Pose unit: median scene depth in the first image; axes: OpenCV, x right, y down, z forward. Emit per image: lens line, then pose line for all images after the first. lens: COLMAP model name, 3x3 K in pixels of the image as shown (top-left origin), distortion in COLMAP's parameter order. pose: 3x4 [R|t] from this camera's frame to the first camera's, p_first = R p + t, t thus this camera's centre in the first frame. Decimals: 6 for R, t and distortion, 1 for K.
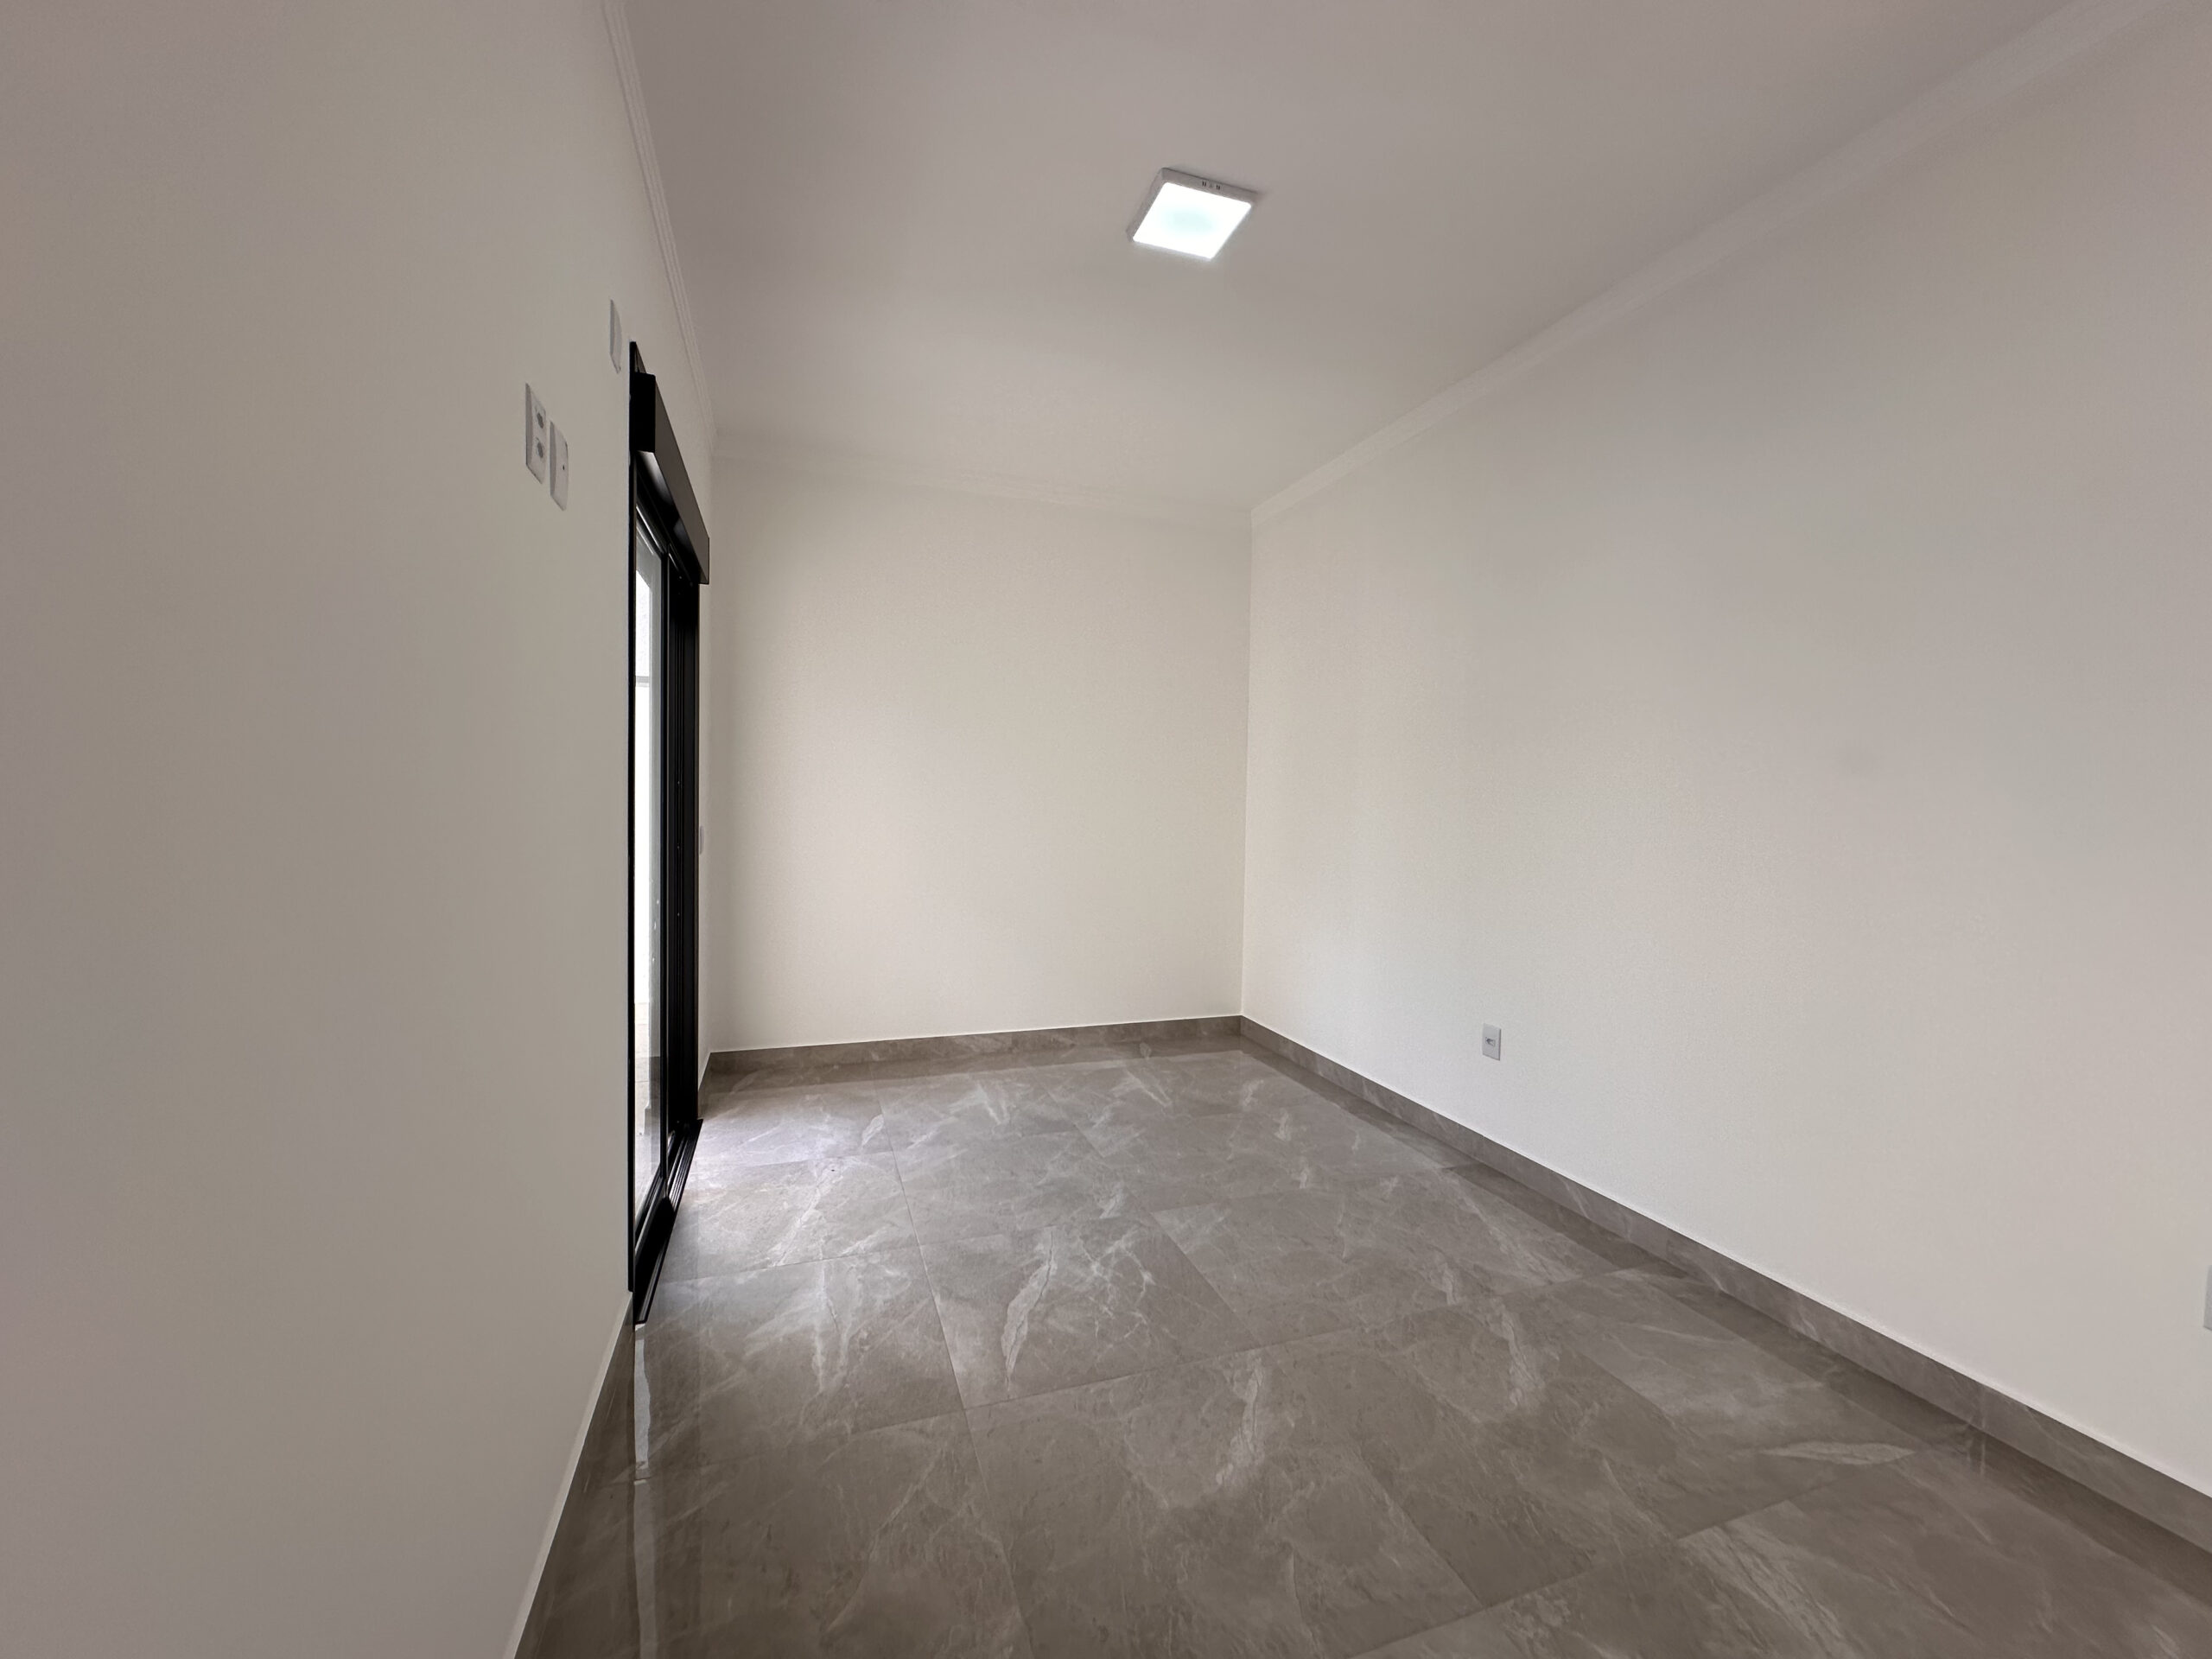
lens RADIAL K [[882.0, 0, 1106.0], [0, 882.0, 829.5], [0, 0, 1]] dist [0.001705, 0.000390]
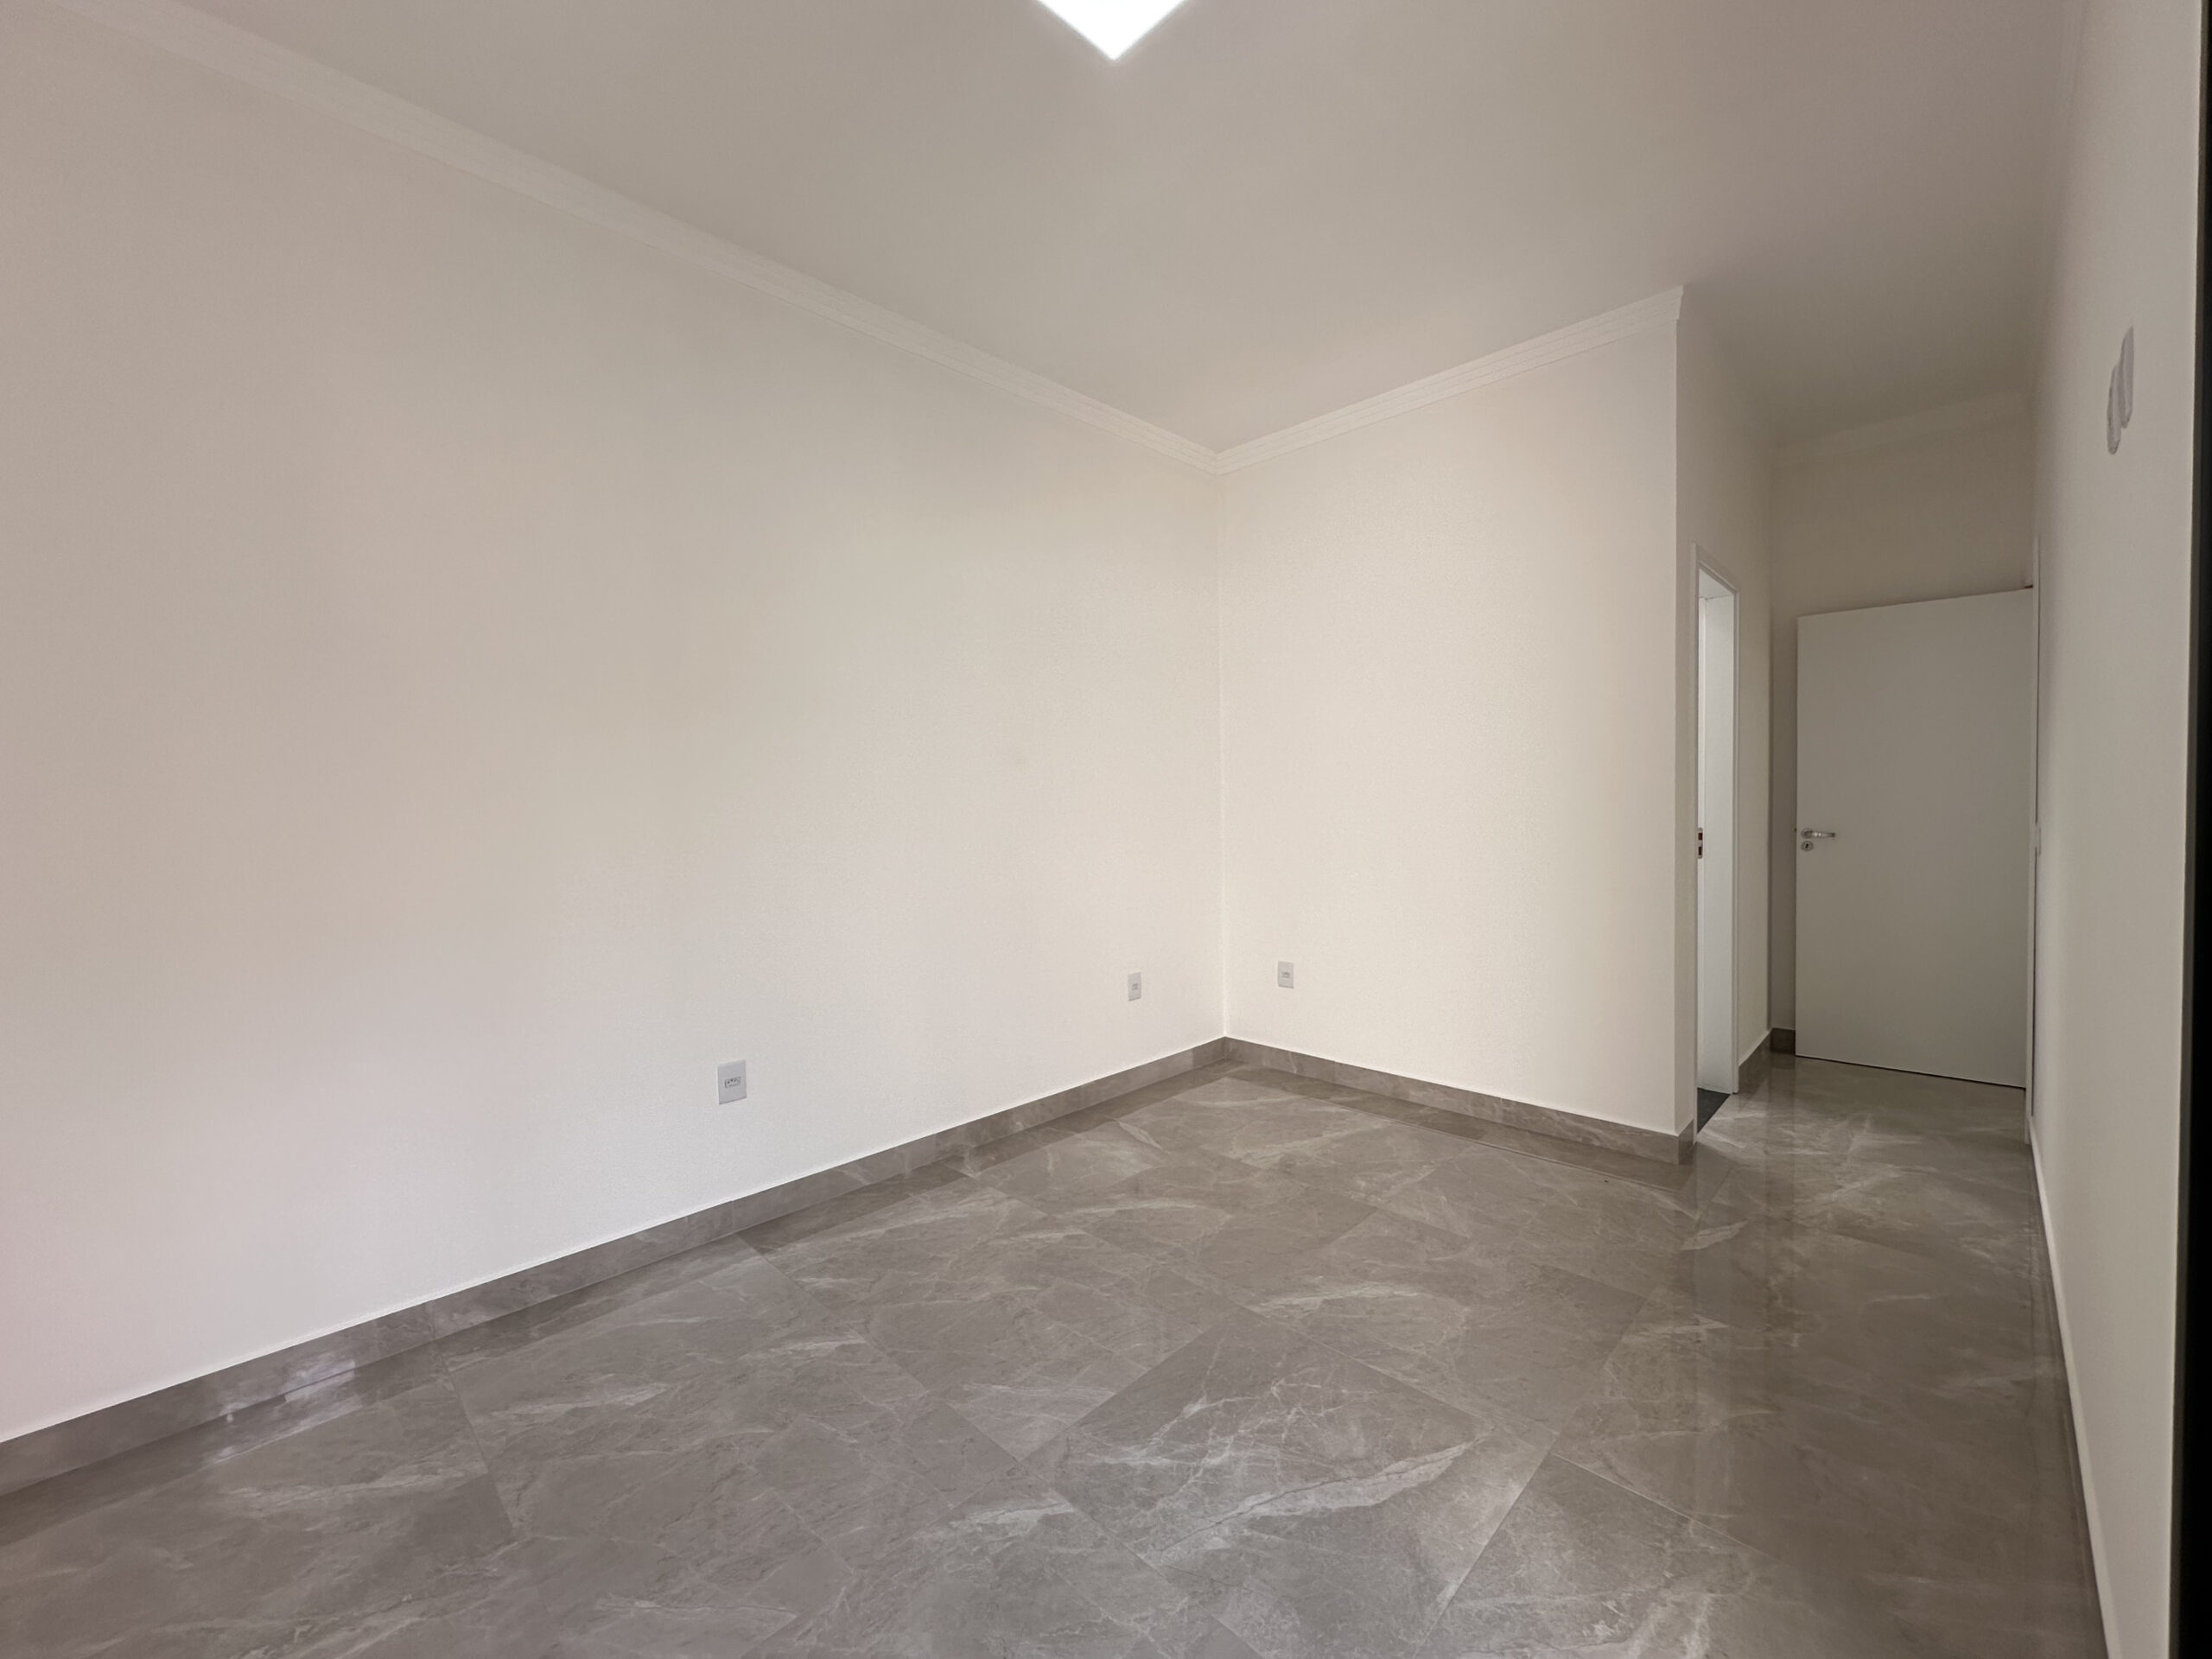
lens RADIAL K [[882.0, 0, 1106.0], [0, 882.0, 829.5], [0, 0, 1]] dist [0.001705, 0.000390]
pose [[-0.436592, -0.039001, 0.898814, -0.630200], [0.038213, 0.997354, 0.061838, -0.042395], [-0.898848, 0.061344, -0.433947, 1.478852]]
